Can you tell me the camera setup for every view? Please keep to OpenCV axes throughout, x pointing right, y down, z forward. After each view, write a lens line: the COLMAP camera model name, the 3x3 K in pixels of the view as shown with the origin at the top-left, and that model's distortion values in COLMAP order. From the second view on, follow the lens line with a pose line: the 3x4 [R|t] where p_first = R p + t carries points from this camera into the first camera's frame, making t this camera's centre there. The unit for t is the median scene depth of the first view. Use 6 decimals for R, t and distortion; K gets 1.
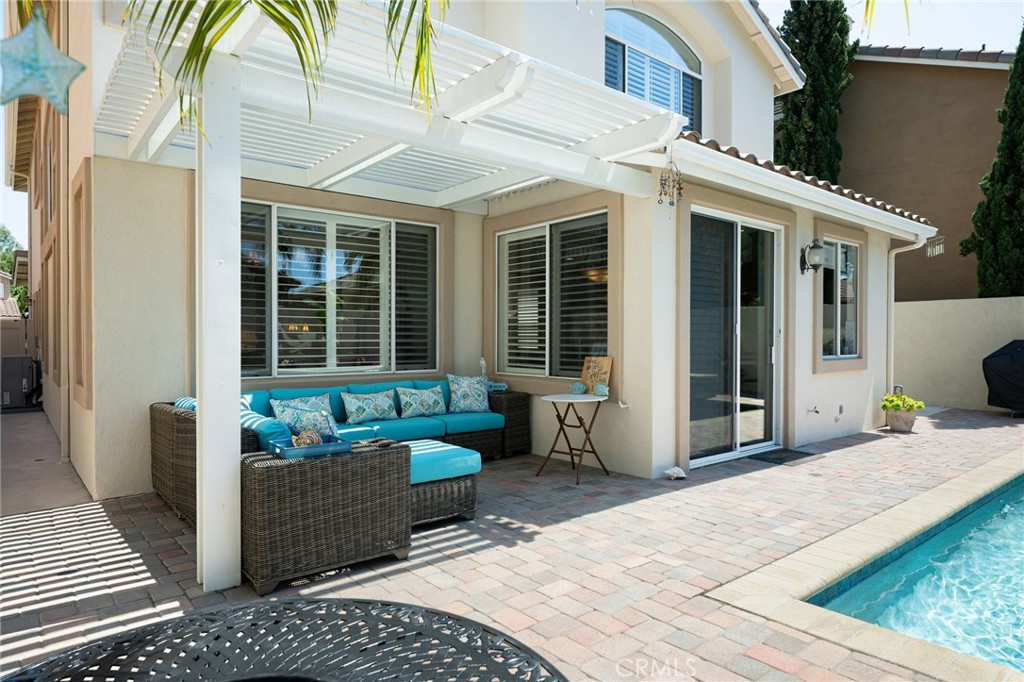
lens RADIAL K [[619.9, 0, 511.4], [0, 619.9, 345.2], [0, 0, 1]] dist [0.008129, -0.006460]
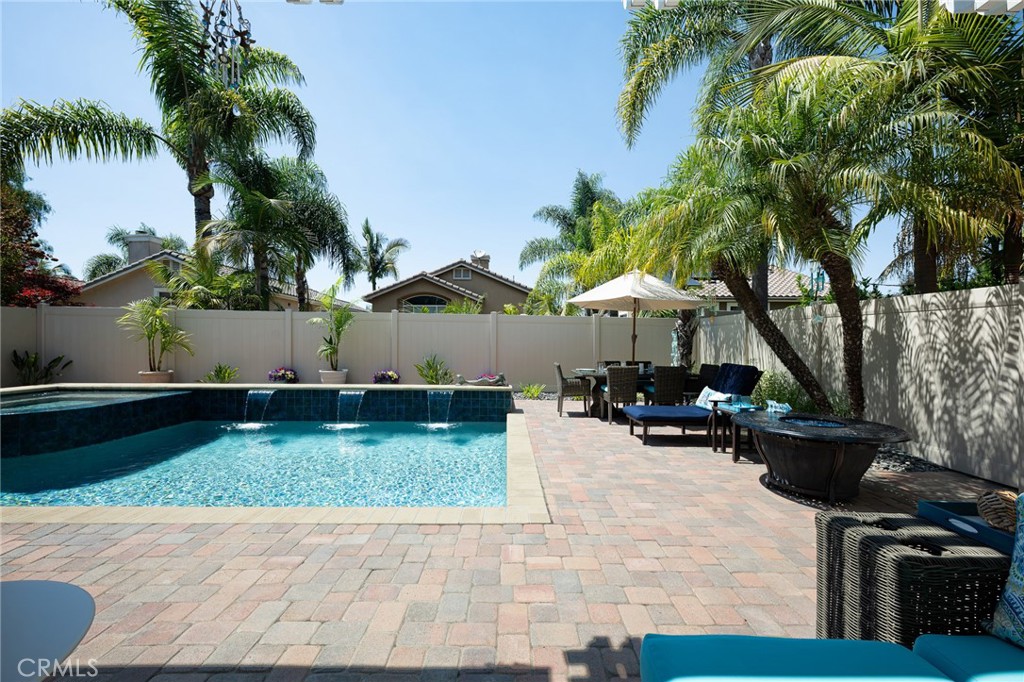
lens RADIAL K [[406.9, 0, 514.1], [0, 406.9, 341.5], [0, 0, 1]] dist [0.011190, -0.000995]
pose [[-0.761085, -0.001415, 0.648651, -0.115477], [0.005379, 0.999949, 0.008493, -0.014618], [-0.648630, 0.009953, -0.761039, 0.843437]]
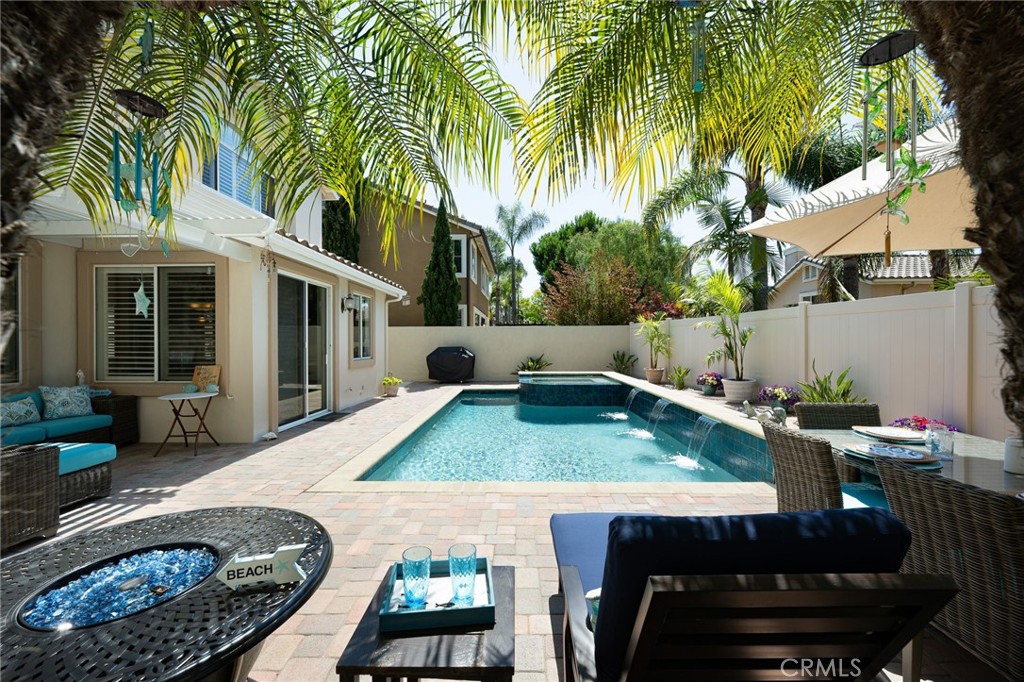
lens RADIAL K [[406.9, 0, 507.3], [0, 406.9, 345.3], [0, 0, 1]] dist [0.011190, -0.000995]
pose [[0.667121, -0.007939, 0.744907, -0.097122], [0.010189, 0.999947, 0.001532, -0.021130], [-0.744880, 0.006568, 0.667166, -0.143788]]
